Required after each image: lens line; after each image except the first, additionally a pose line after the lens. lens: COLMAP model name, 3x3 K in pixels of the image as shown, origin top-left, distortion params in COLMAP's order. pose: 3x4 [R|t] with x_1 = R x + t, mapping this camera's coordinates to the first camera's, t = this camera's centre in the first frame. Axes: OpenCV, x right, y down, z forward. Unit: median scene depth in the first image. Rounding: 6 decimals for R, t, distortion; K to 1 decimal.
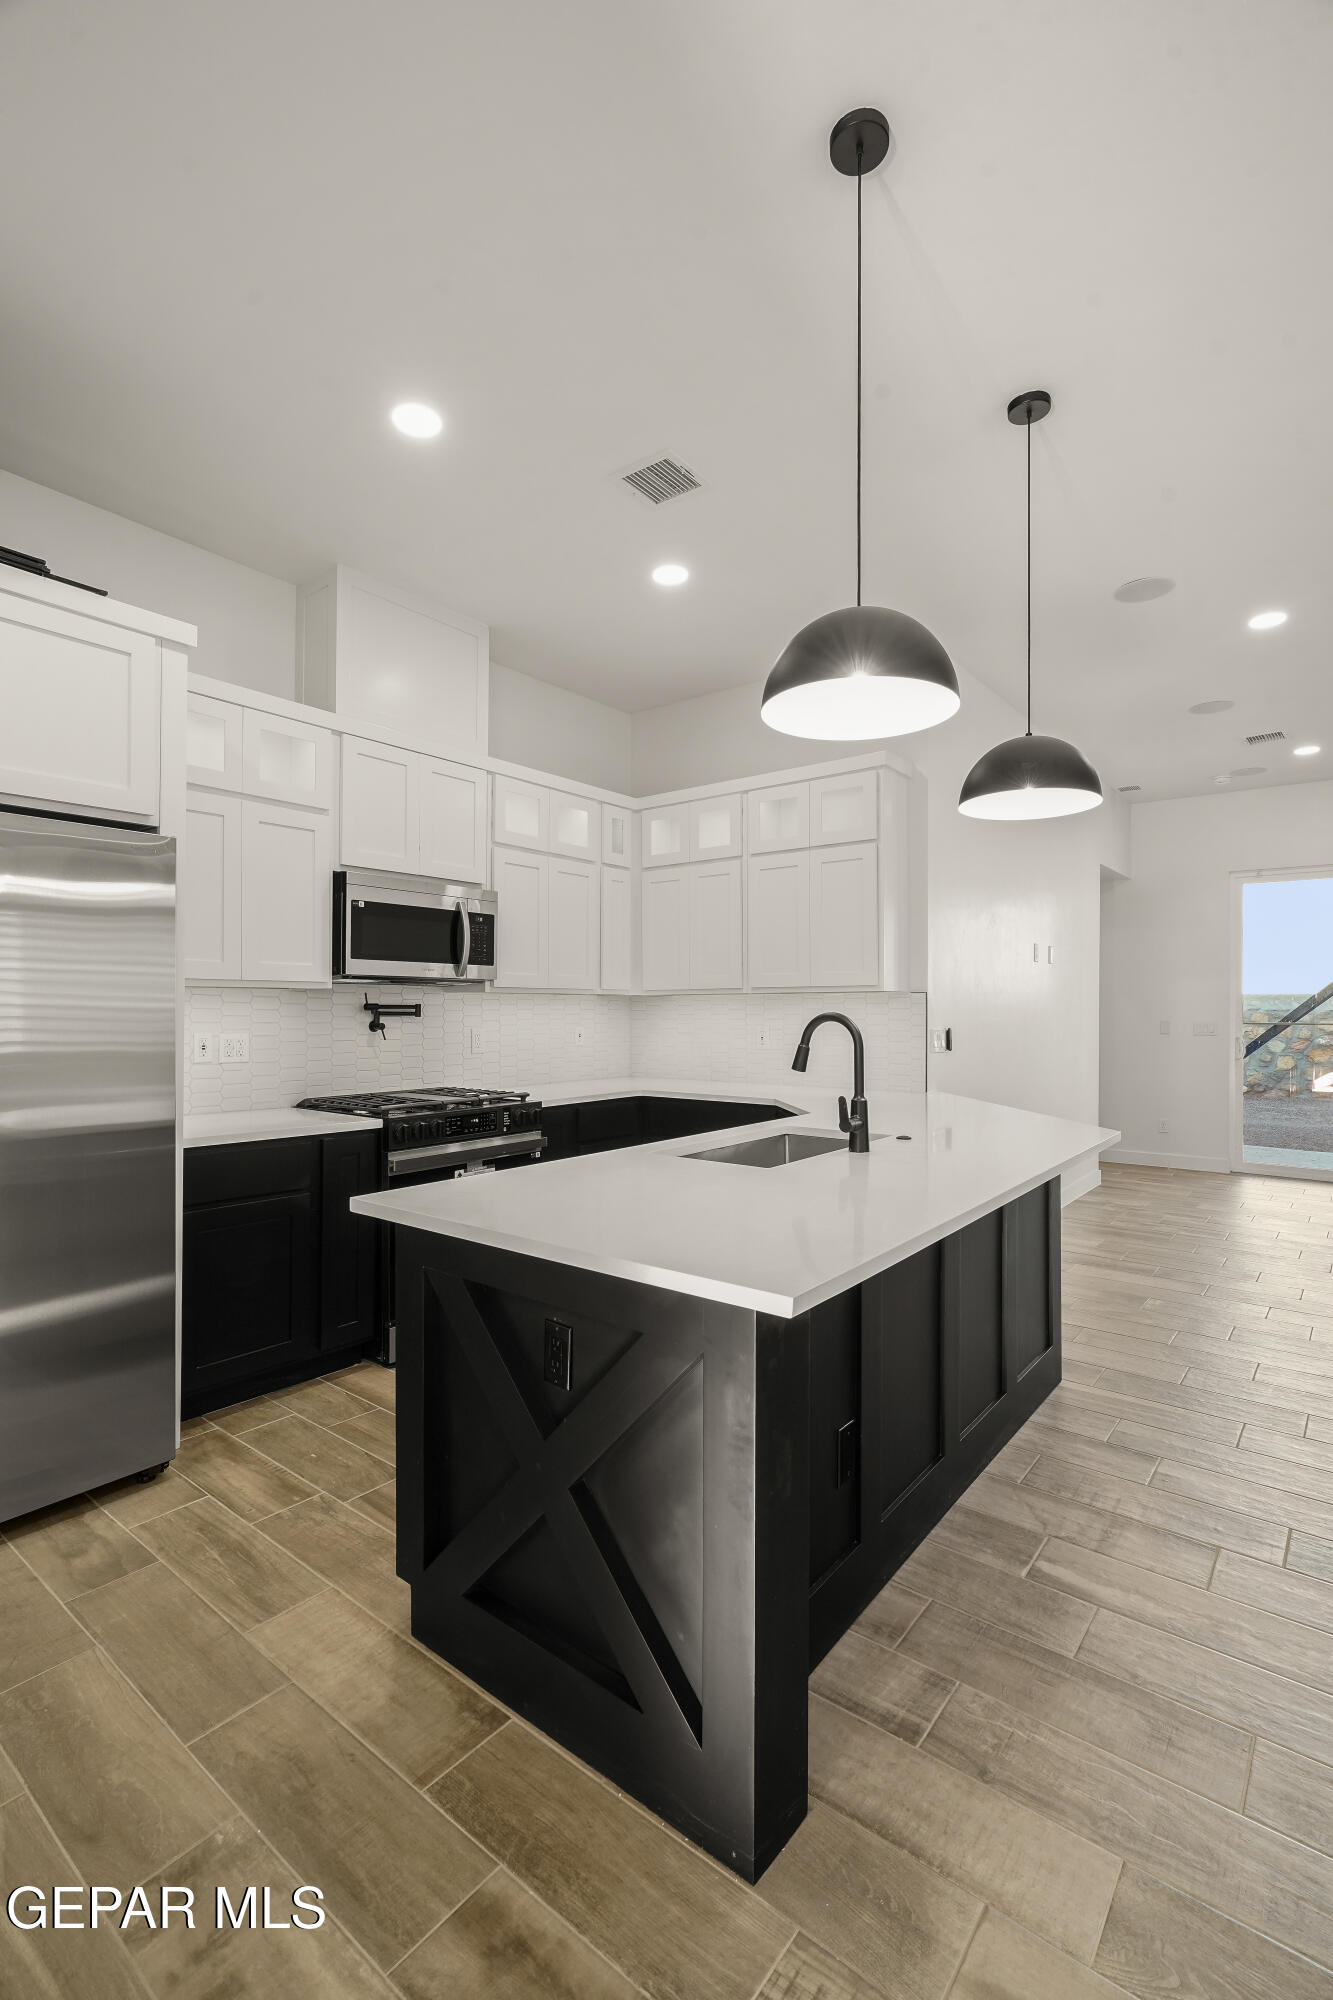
lens RADIAL K [[904.6, 0, 675.2], [0, 904.6, 1004.8], [0, 0, 1]] dist [-0.009338, 0.003174]
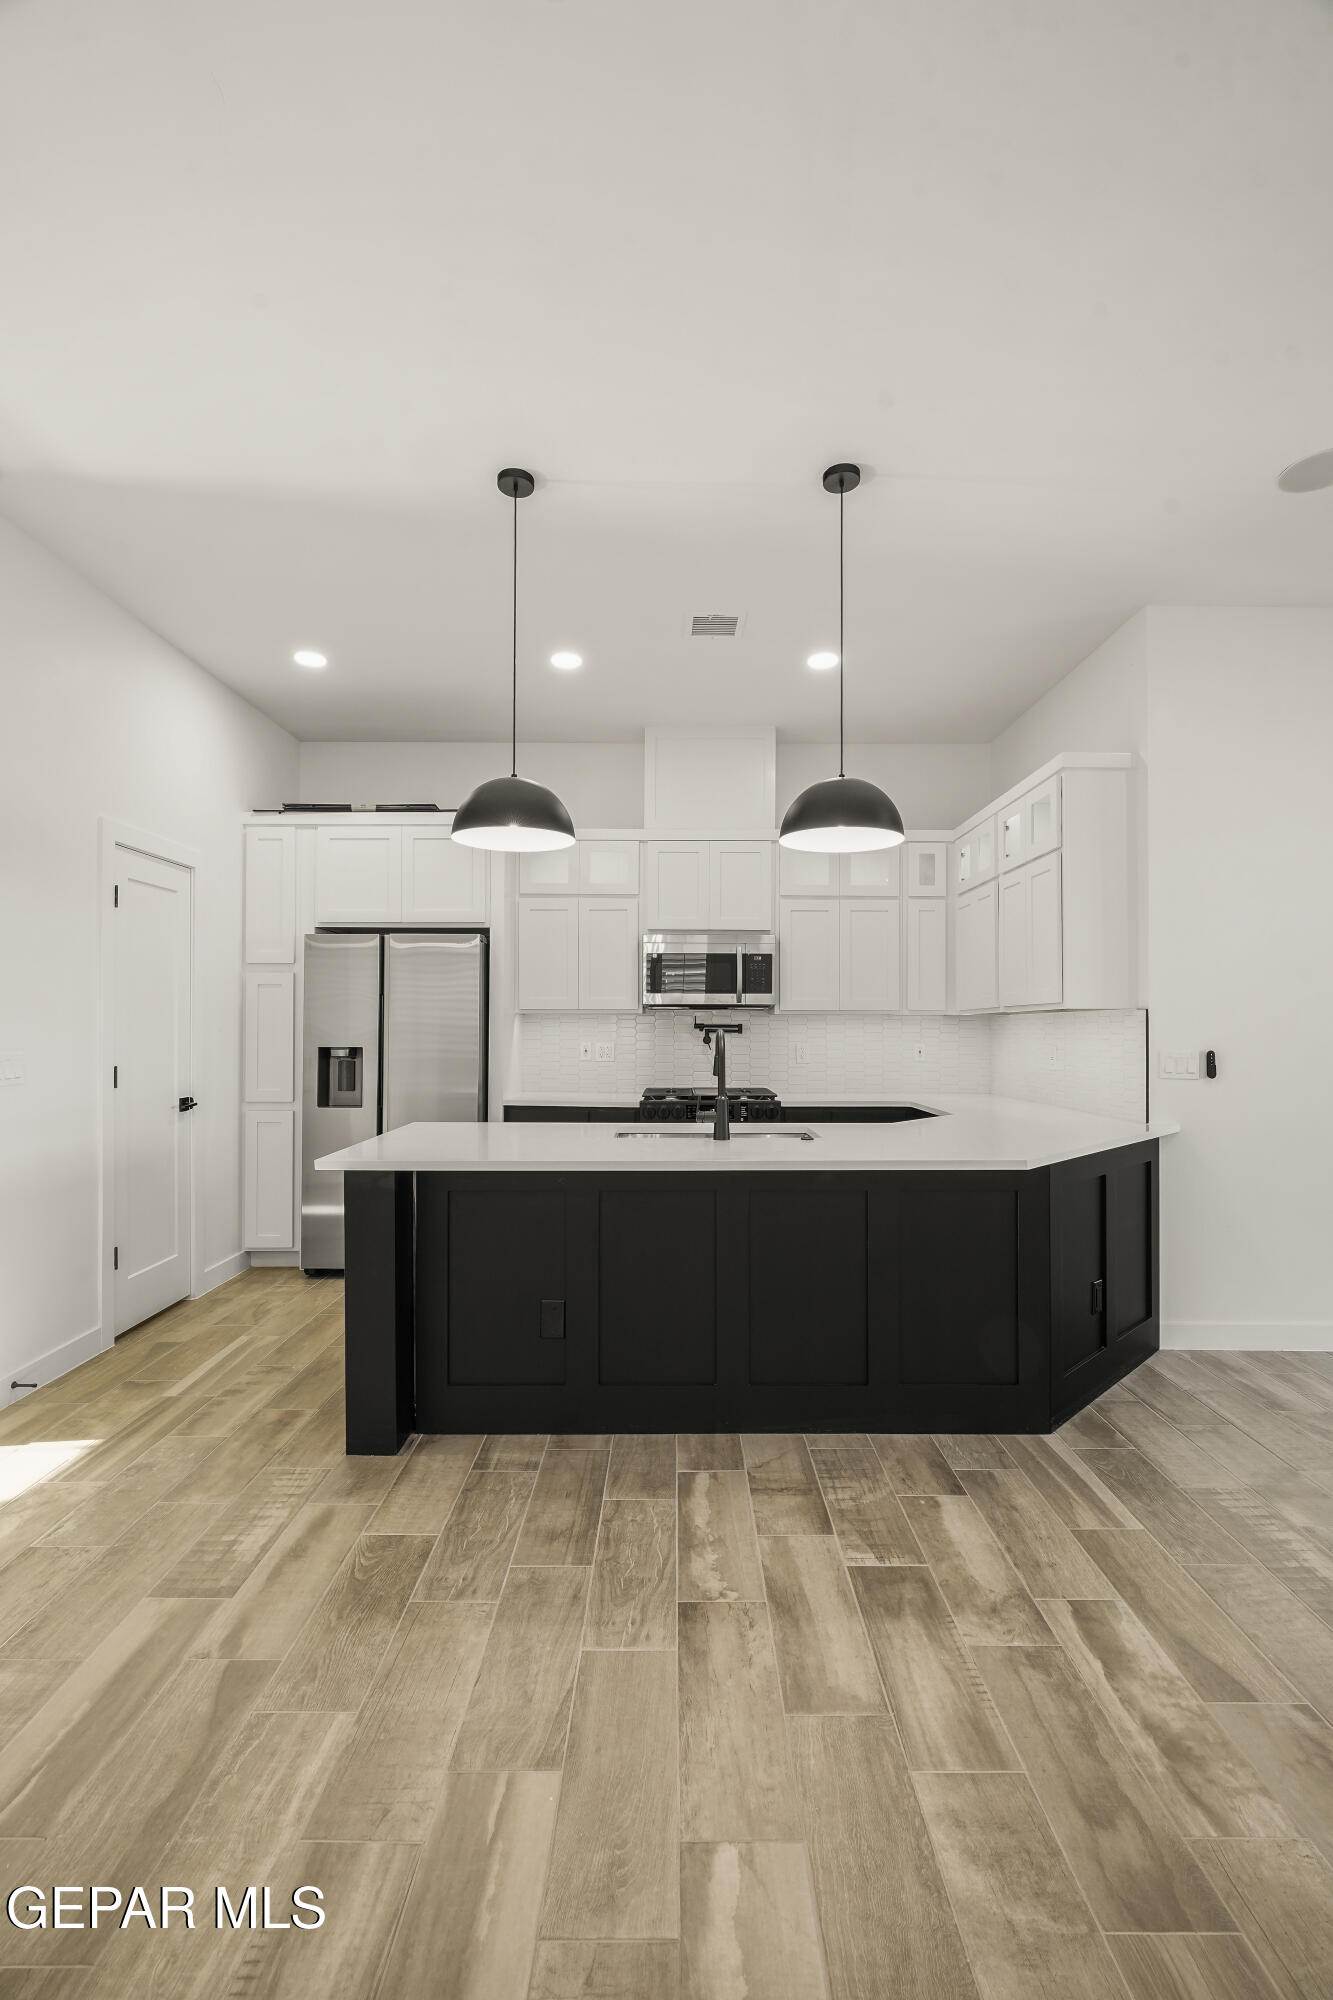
lens RADIAL K [[907.3, 0, 680.6], [0, 907.3, 1021.0], [0, 0, 1]] dist [-0.005035, 0.001317]
pose [[0.619112, -0.004842, -0.785288, 0.834866], [0.002132, 0.999988, -0.004485, 0.000640], [0.785300, 0.001102, 0.619115, 0.121547]]
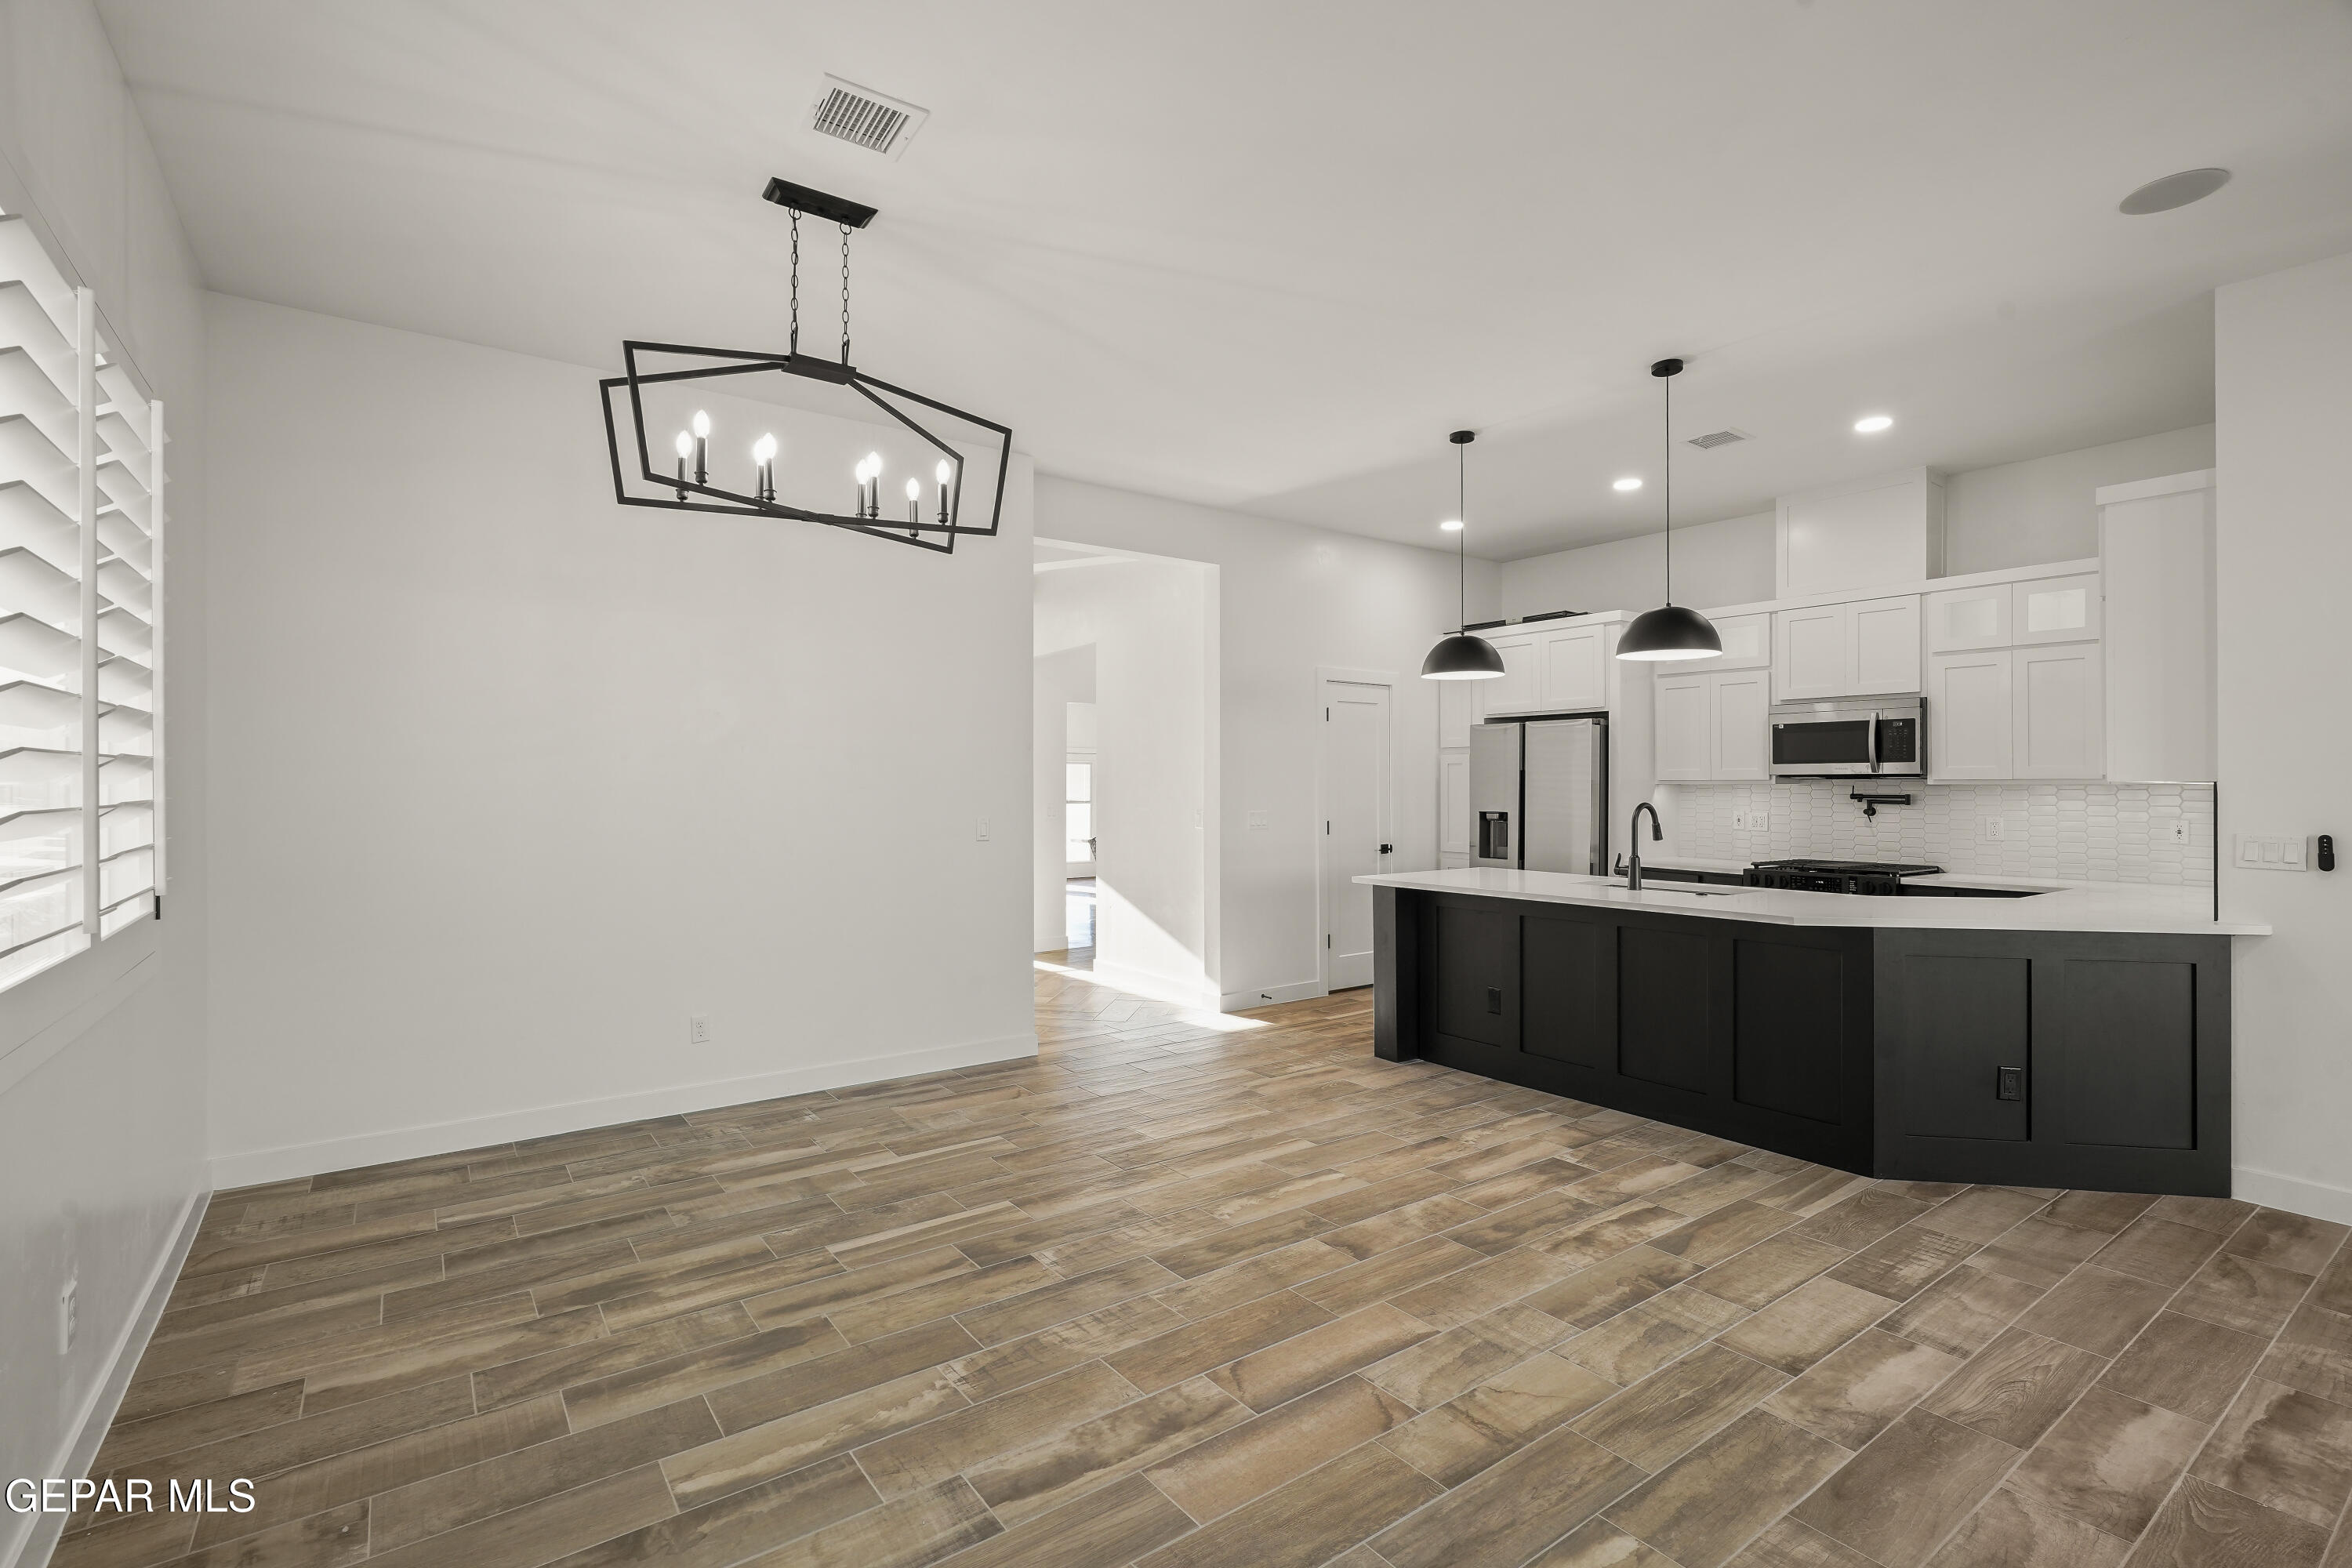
lens RADIAL K [[1090.6, 0, 1166.5], [0, 1090.6, 788.5], [0, 0, 1]] dist [-0.004537, 0.001693]
pose [[-0.278235, -0.000394, -0.960513, 1.628828], [0.002138, 0.999997, -0.001029, -0.011417], [0.960511, -0.002340, -0.278233, 0.532039]]
